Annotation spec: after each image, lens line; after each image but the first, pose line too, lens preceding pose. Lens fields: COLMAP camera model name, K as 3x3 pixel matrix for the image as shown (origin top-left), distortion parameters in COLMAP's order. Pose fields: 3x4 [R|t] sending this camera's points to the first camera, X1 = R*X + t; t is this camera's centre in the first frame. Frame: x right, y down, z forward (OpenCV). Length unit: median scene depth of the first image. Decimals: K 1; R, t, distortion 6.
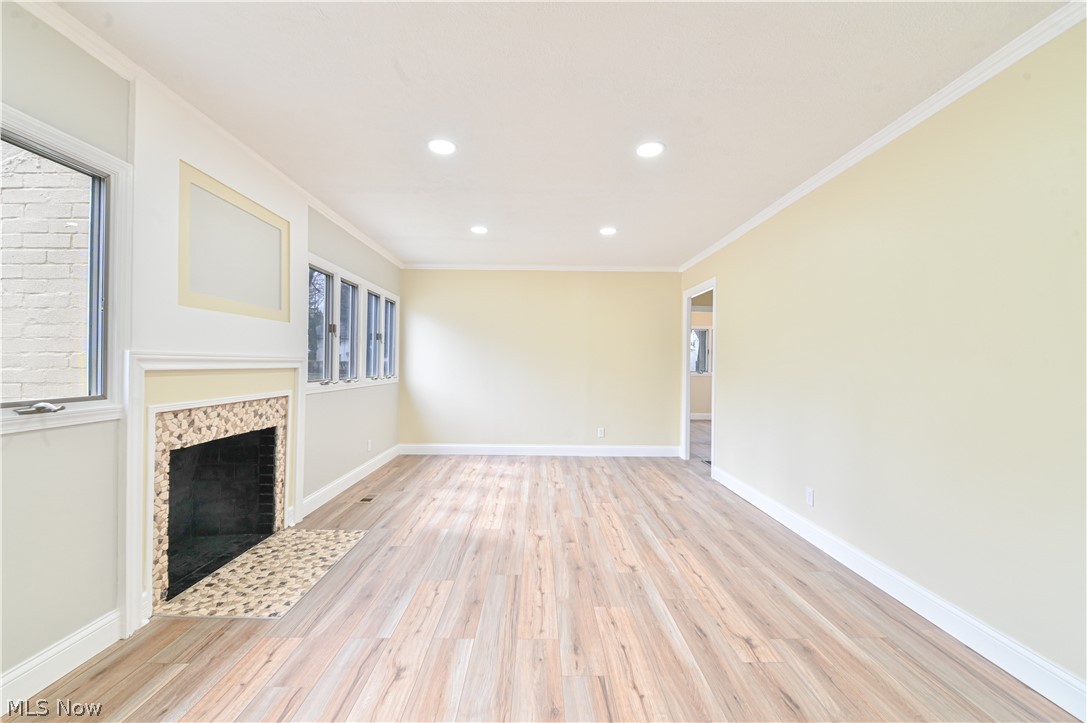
lens RADIAL K [[431.6, 0, 542.7], [0, 431.6, 361.1], [0, 0, 1]] dist [-0.003630, -0.000557]
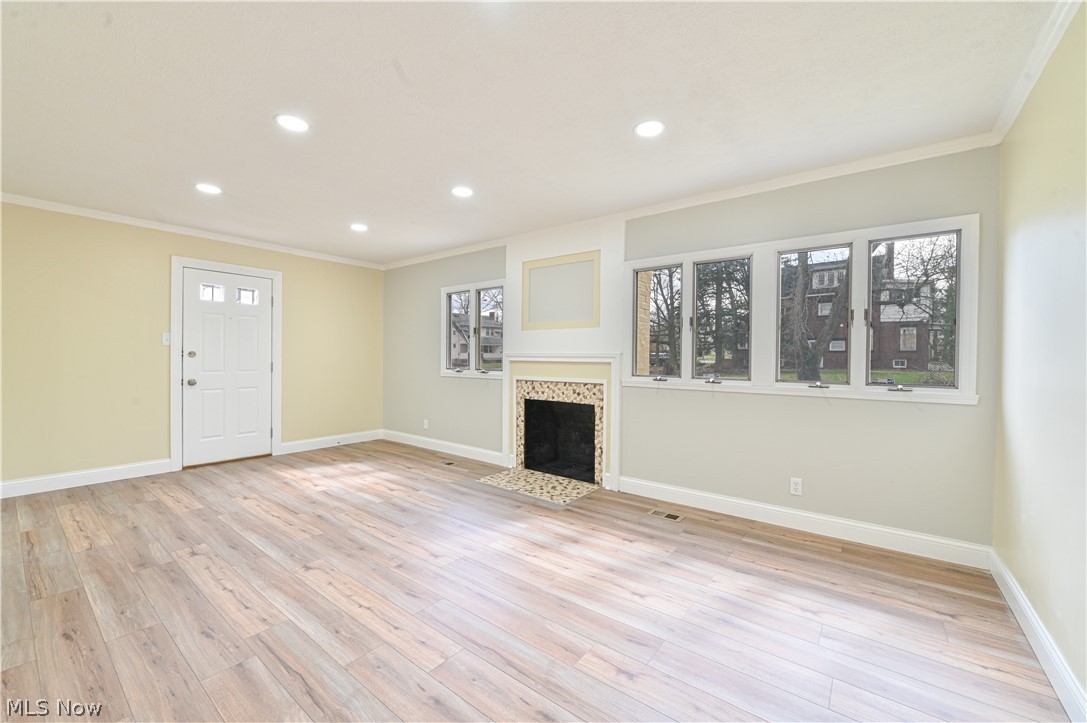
lens RADIAL K [[431.6, 0, 542.9], [0, 431.6, 361.4], [0, 0, 1]] dist [-0.003630, -0.000557]
pose [[-0.624378, -0.007998, -0.781081, 0.616693], [-0.010609, 0.999942, -0.001758, 0.020778], [0.781050, 0.007188, -0.624427, 1.952897]]
